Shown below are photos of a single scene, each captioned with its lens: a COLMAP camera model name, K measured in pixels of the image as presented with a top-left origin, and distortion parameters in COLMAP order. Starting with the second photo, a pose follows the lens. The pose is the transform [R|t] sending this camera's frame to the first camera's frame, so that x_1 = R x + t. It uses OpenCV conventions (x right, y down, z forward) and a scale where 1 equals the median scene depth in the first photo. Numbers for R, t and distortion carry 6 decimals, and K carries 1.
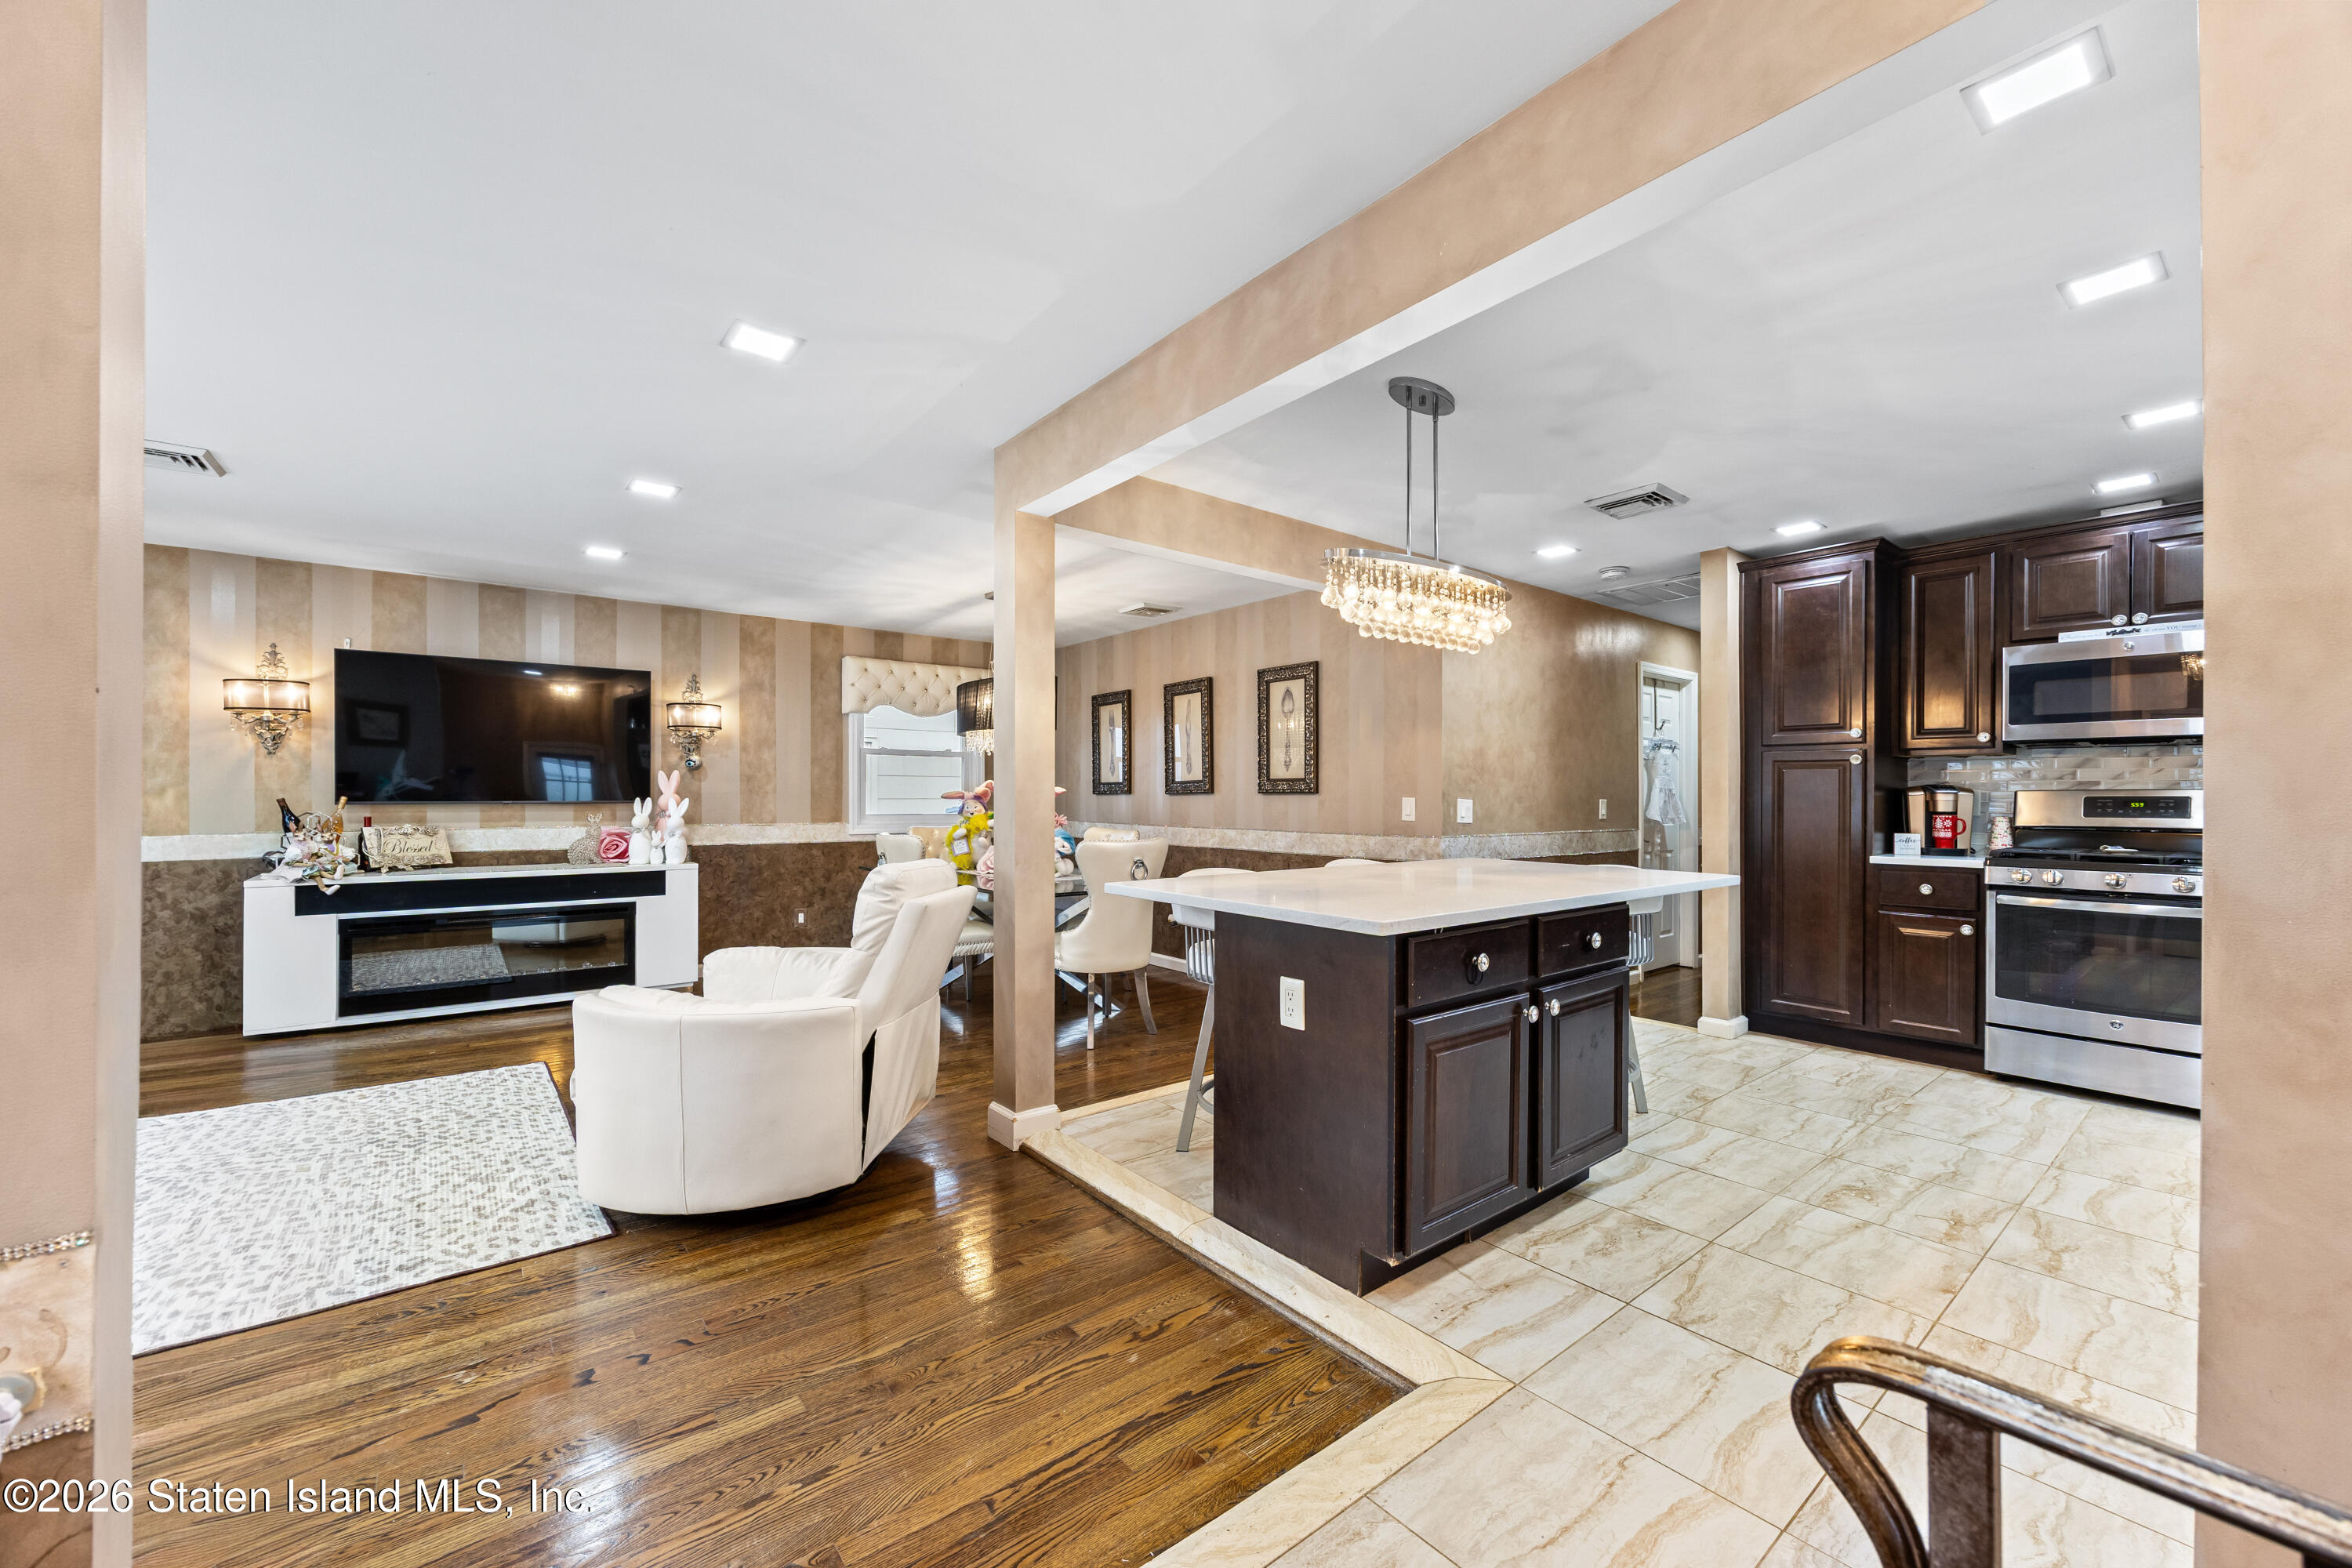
lens RADIAL K [[917.8, 0, 1145.3], [0, 917.8, 796.2], [0, 0, 1]] dist [-0.004002, -0.000258]
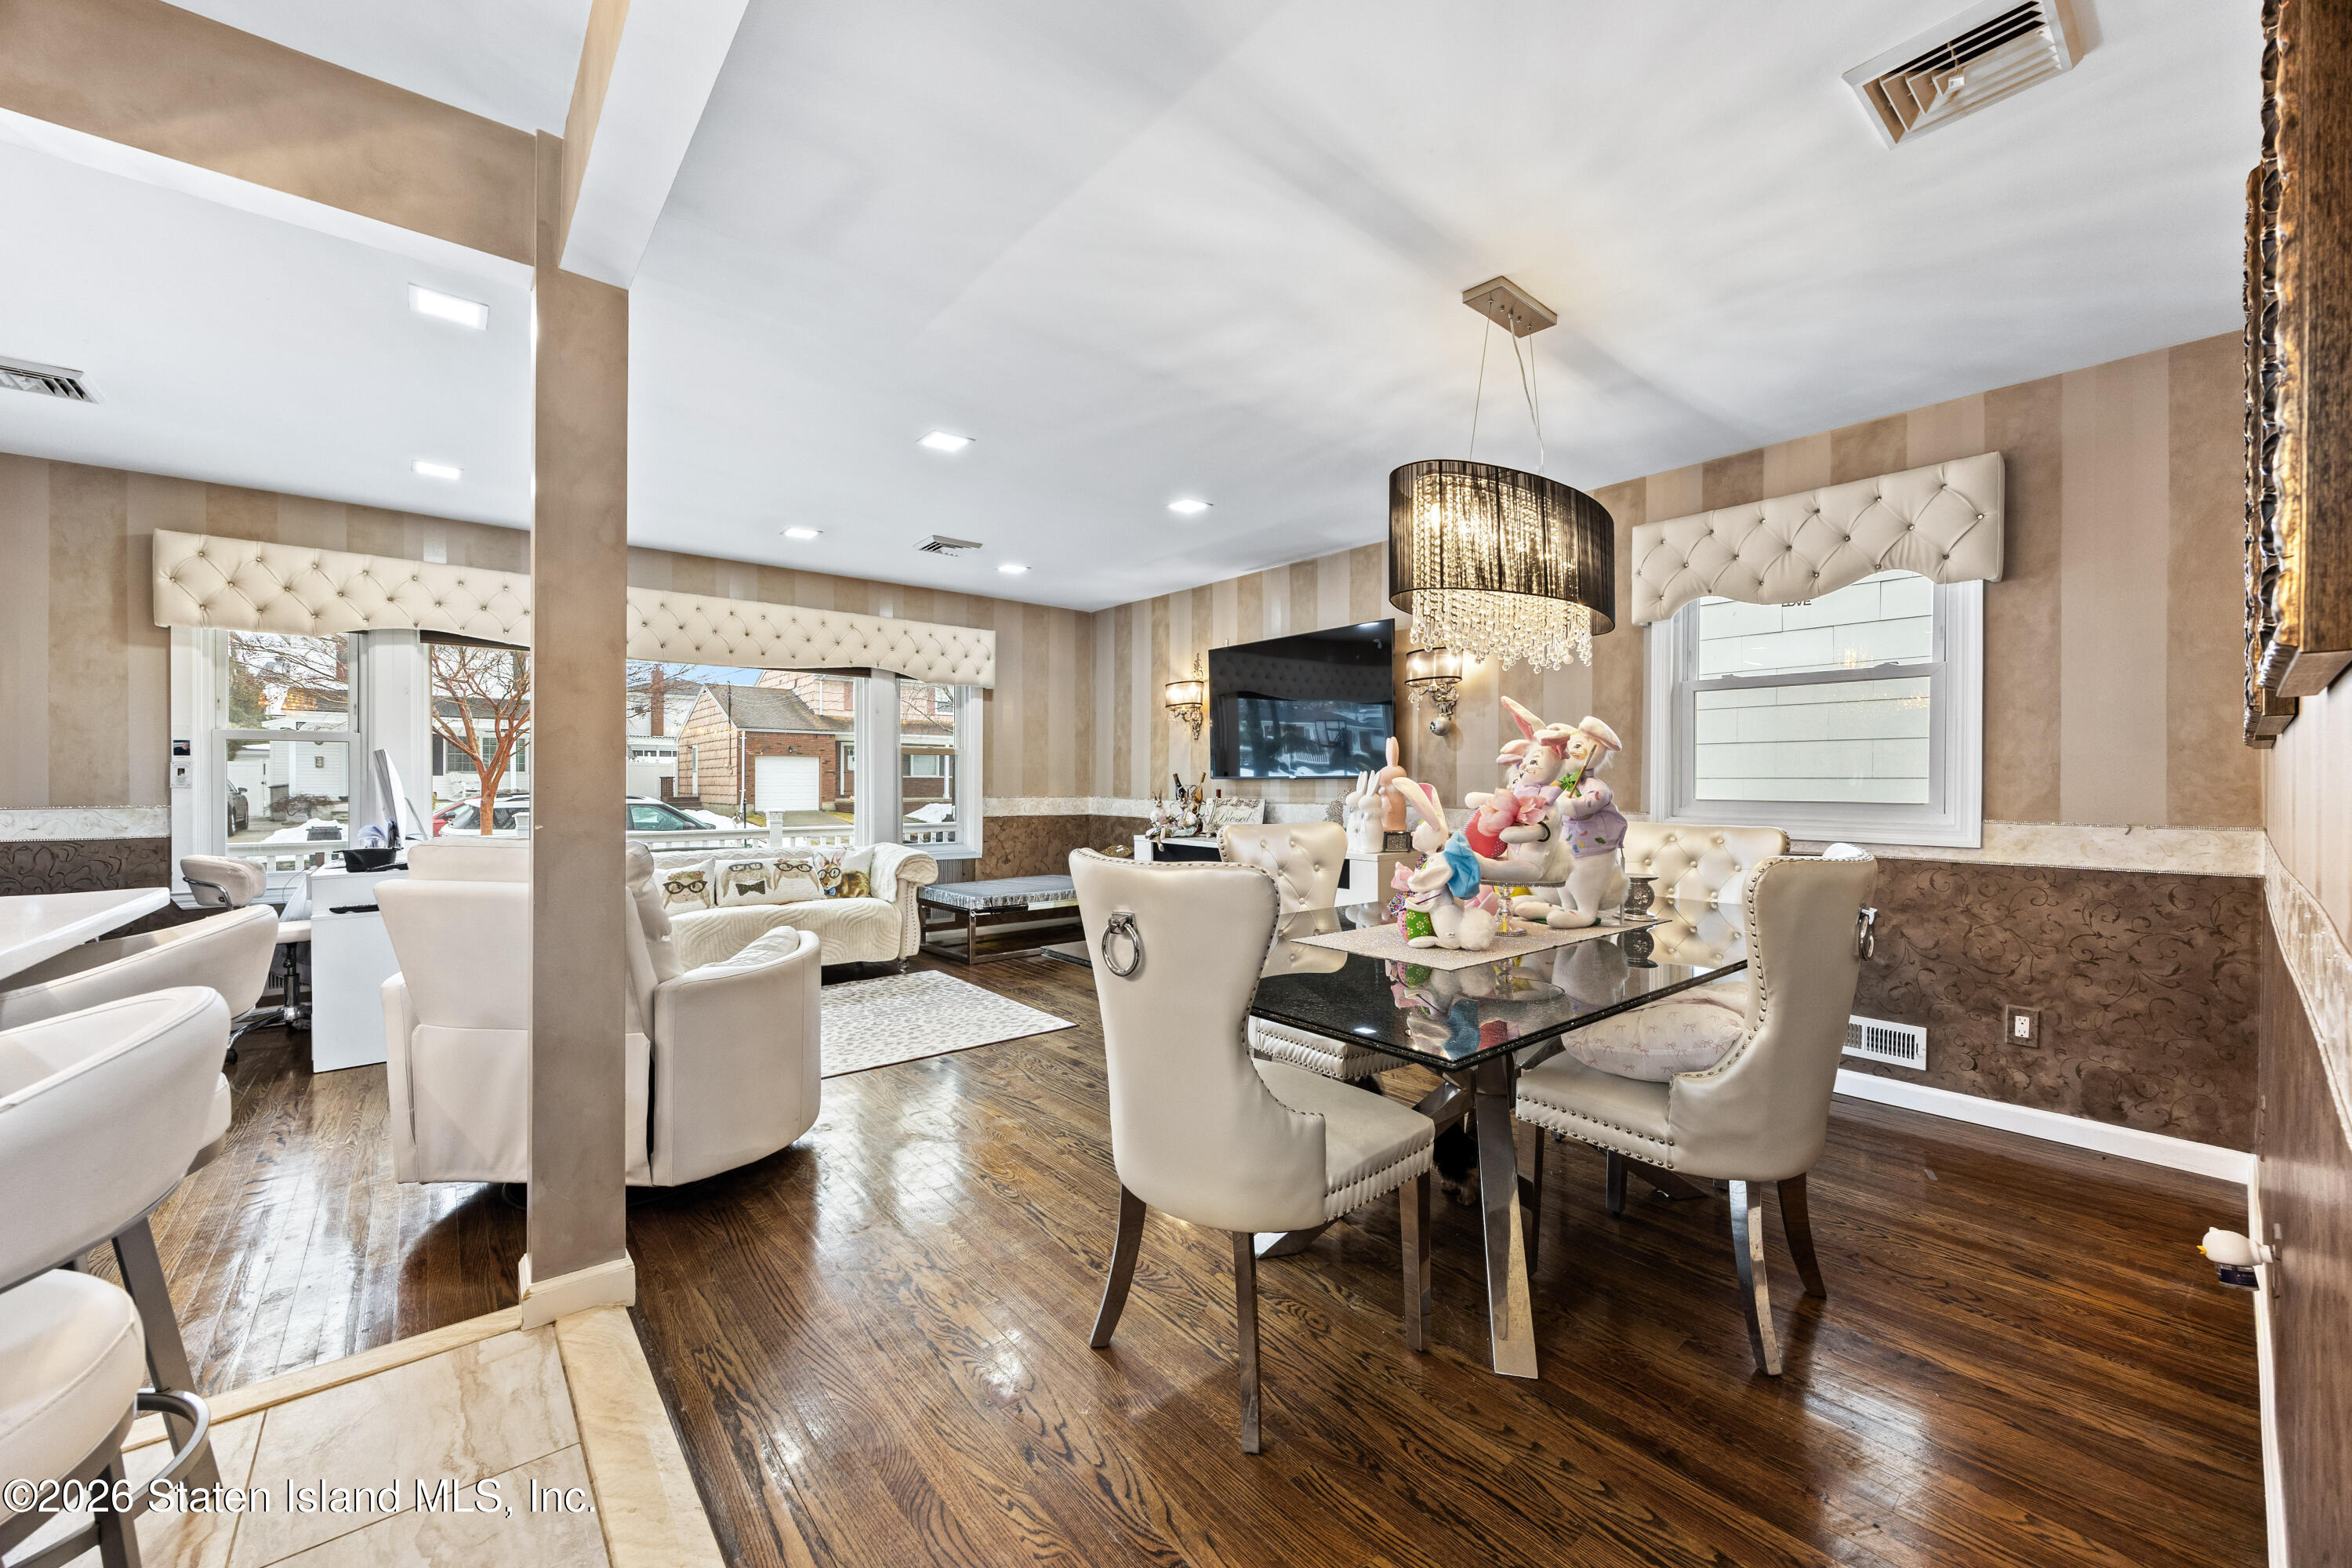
lens RADIAL K [[904.8, 0, 1168.3], [0, 904.8, 788.4], [0, 0, 1]] dist [-0.002464, -0.000407]
pose [[0.042450, 0.006608, -0.999077, 0.516858], [-0.001641, 0.999977, 0.006544, 0.023144], [0.999097, 0.001362, 0.042460, 1.462293]]
